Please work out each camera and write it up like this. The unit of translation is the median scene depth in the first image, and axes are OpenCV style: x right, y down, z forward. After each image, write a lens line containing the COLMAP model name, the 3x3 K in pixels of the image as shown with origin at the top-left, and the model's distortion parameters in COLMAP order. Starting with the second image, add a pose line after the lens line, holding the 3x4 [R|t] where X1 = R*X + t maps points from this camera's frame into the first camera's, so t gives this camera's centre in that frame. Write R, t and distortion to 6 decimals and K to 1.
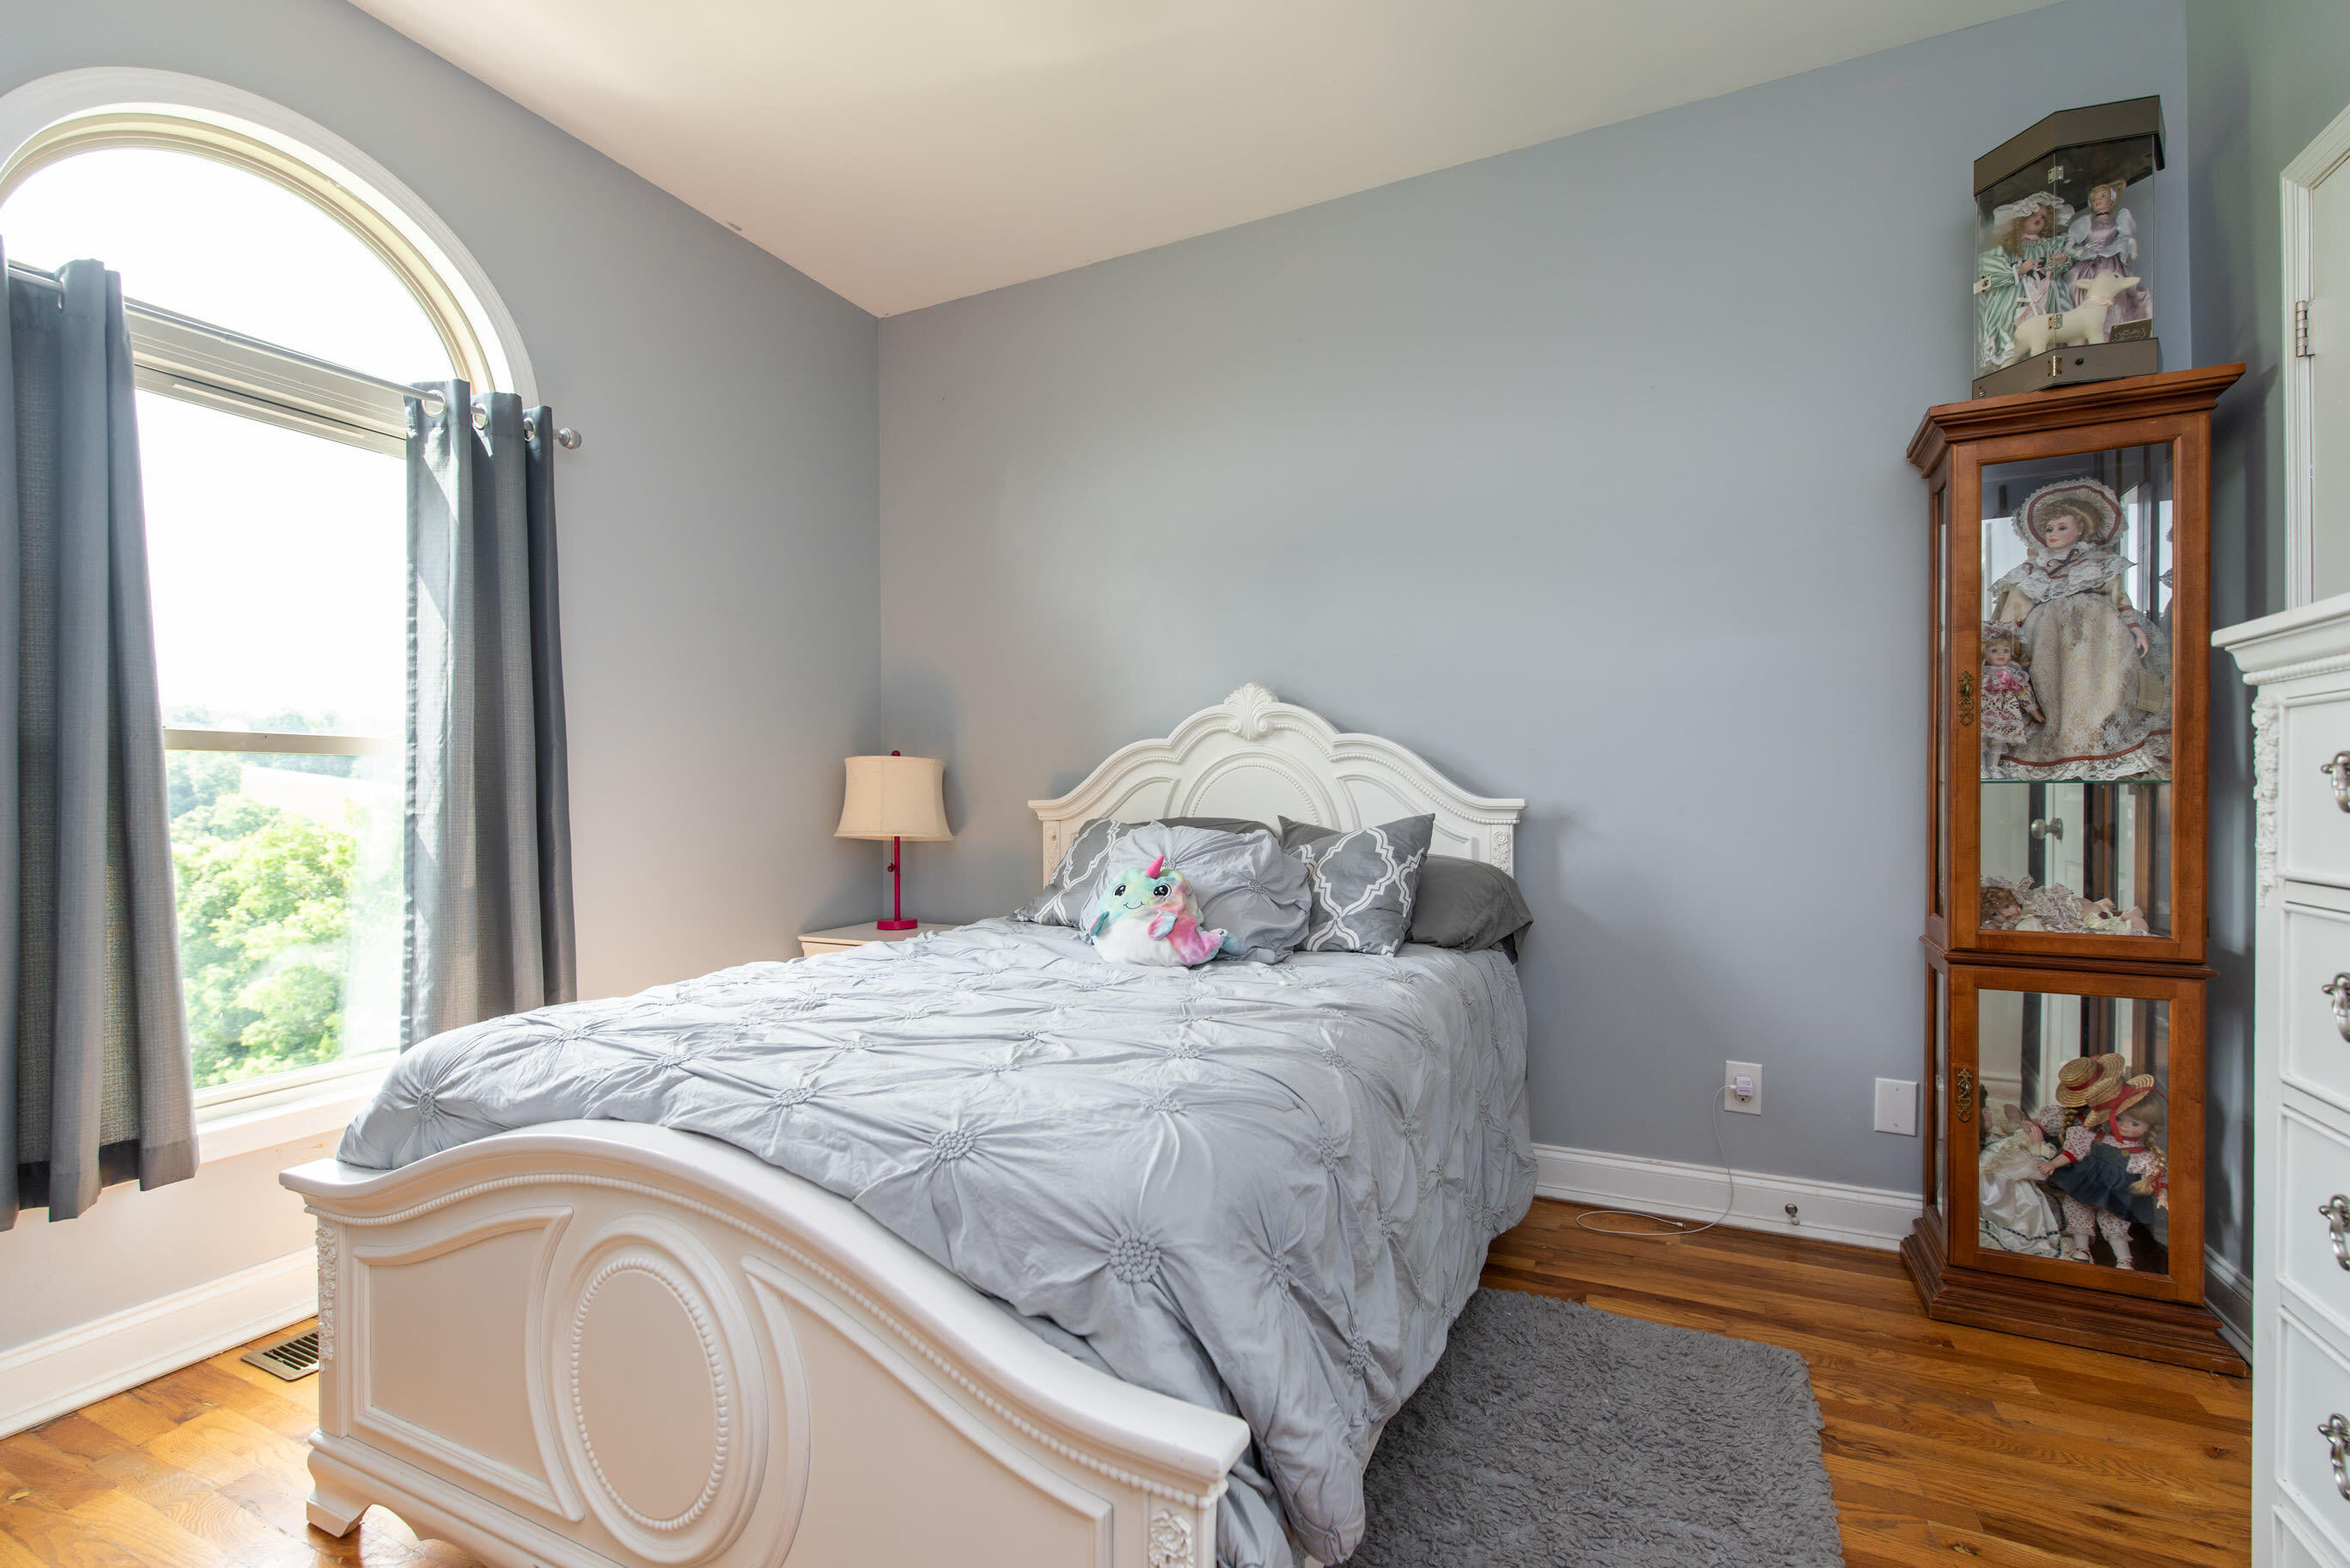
lens RADIAL K [[1019.3, 0, 1173.2], [0, 1019.3, 796.4], [0, 0, 1]] dist [0.000579, 0.000104]
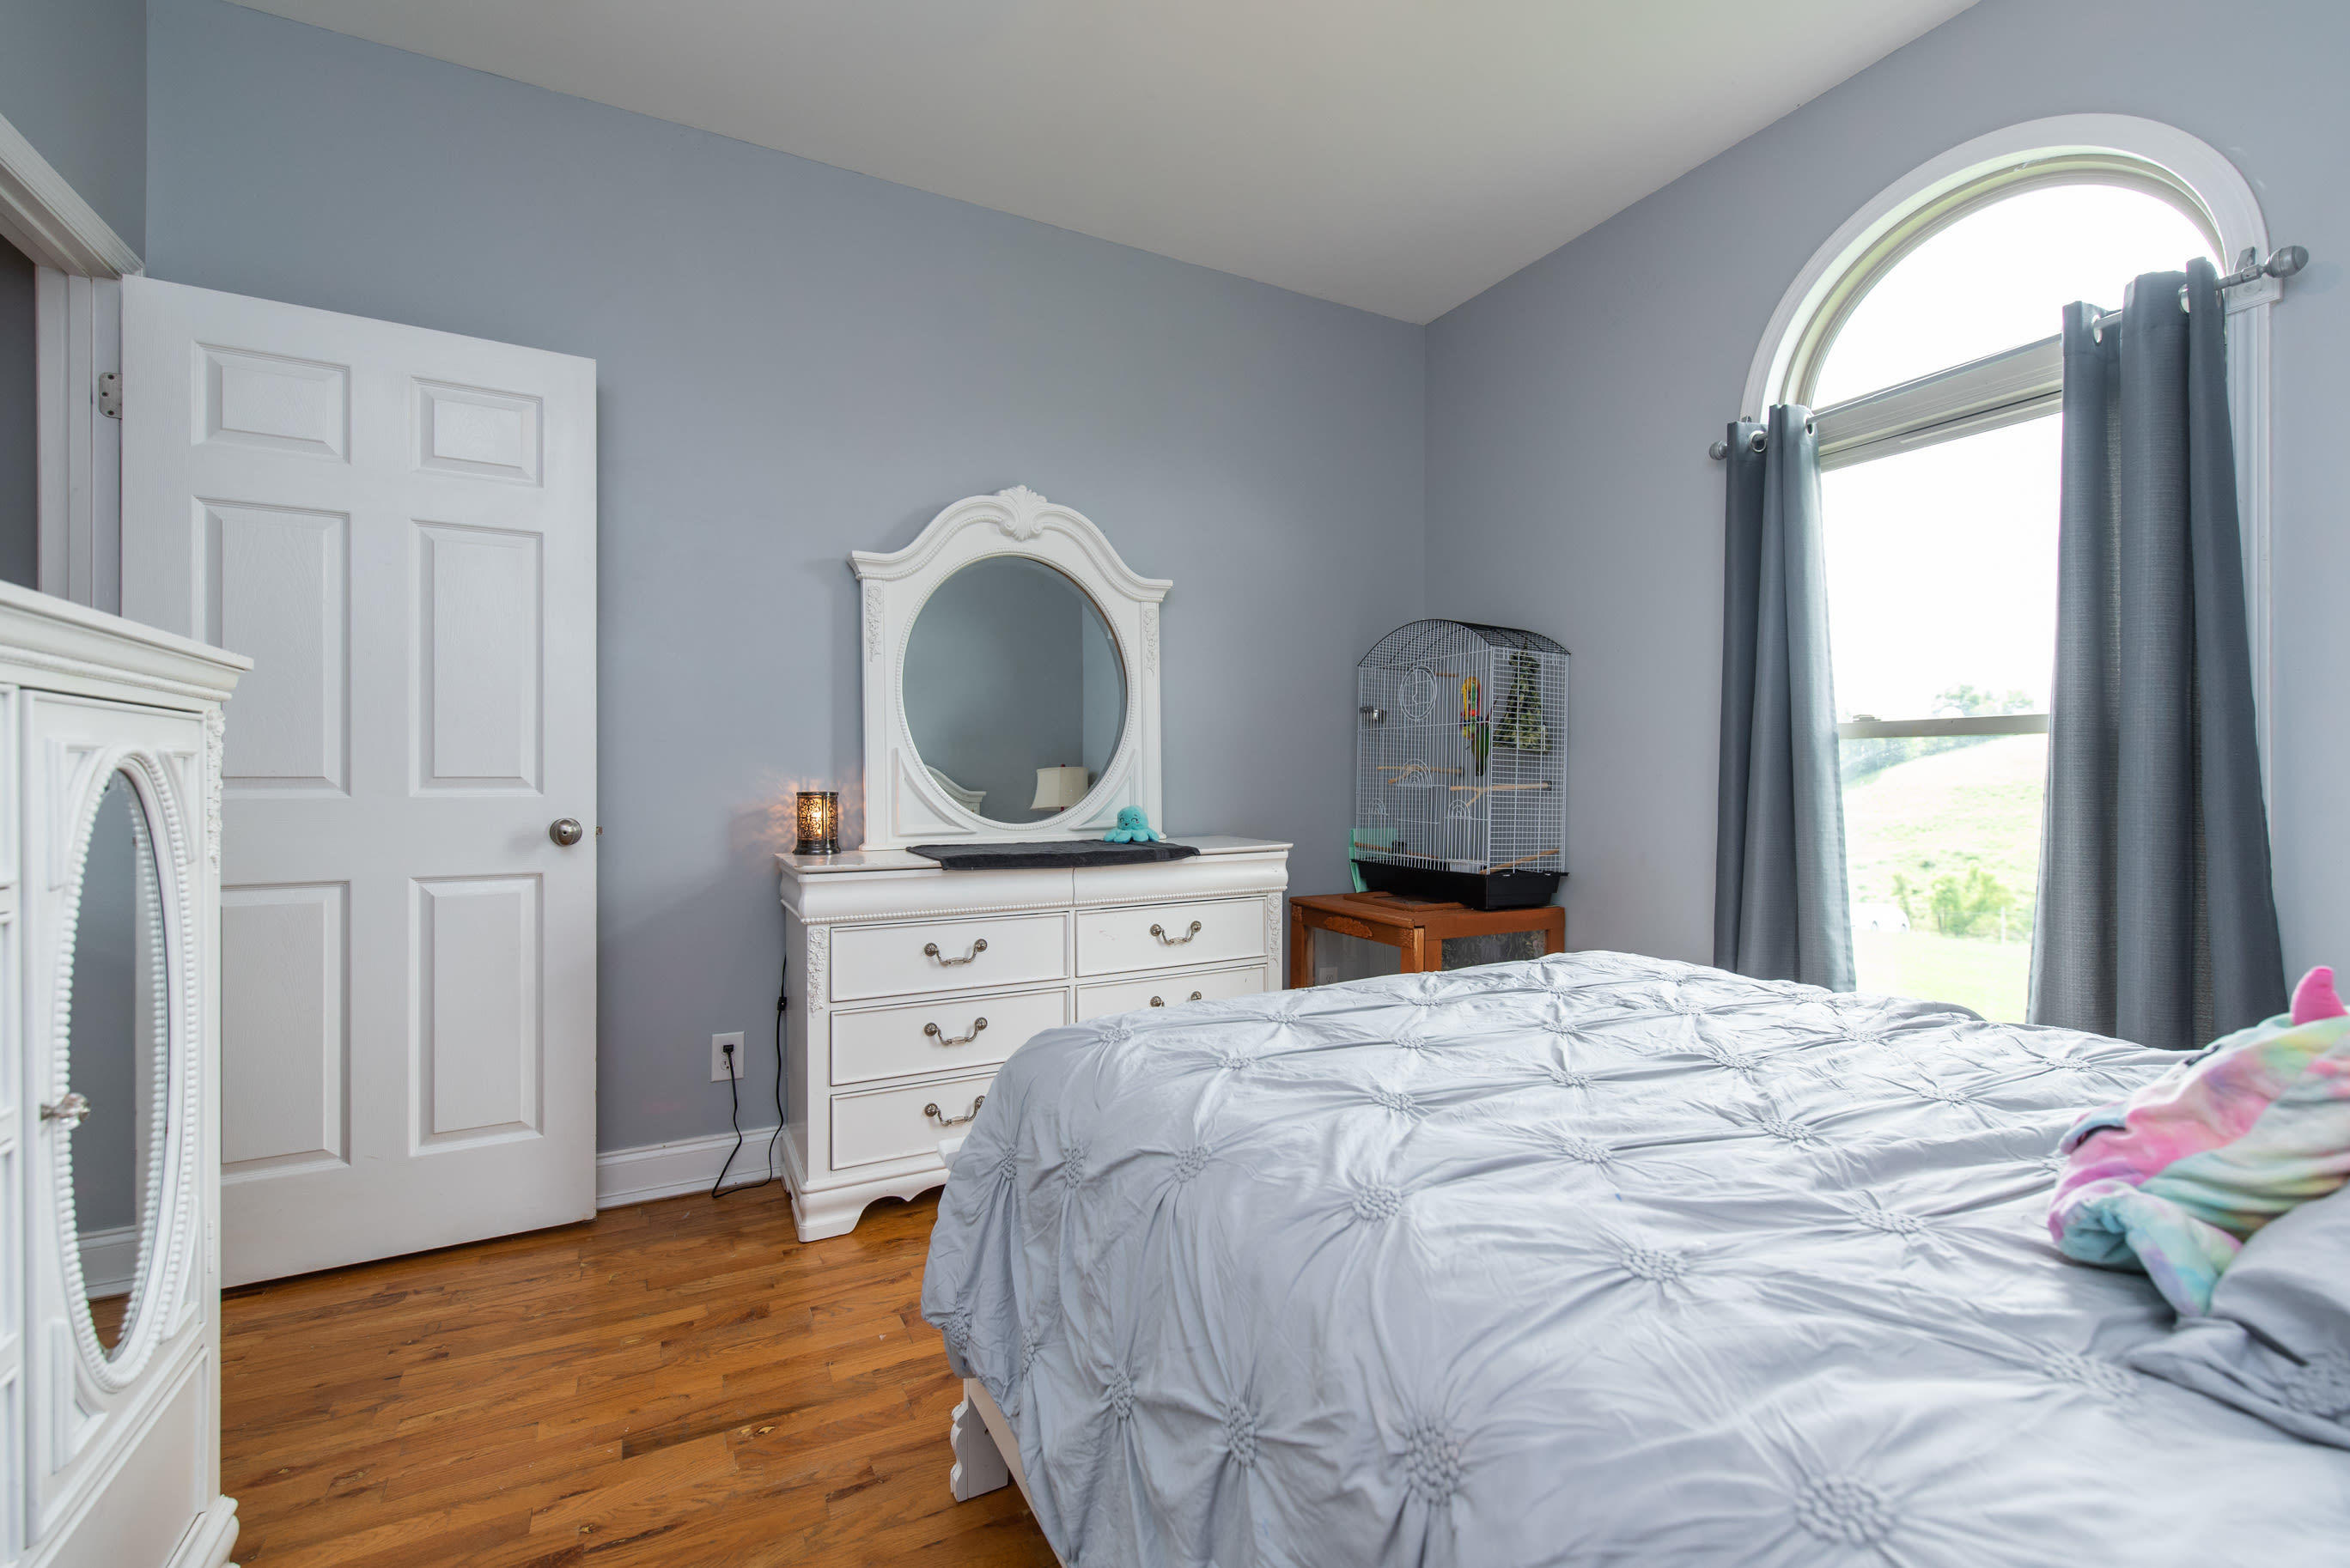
lens RADIAL K [[1019.3, 0, 1173.4], [0, 1019.3, 779.1], [0, 0, 1]] dist [0.000579, 0.000104]
pose [[-0.602457, 0.006443, -0.798126, 0.504841], [0.007494, 0.999969, 0.002415, -0.008234], [0.798116, -0.004526, -0.602486, 1.012542]]
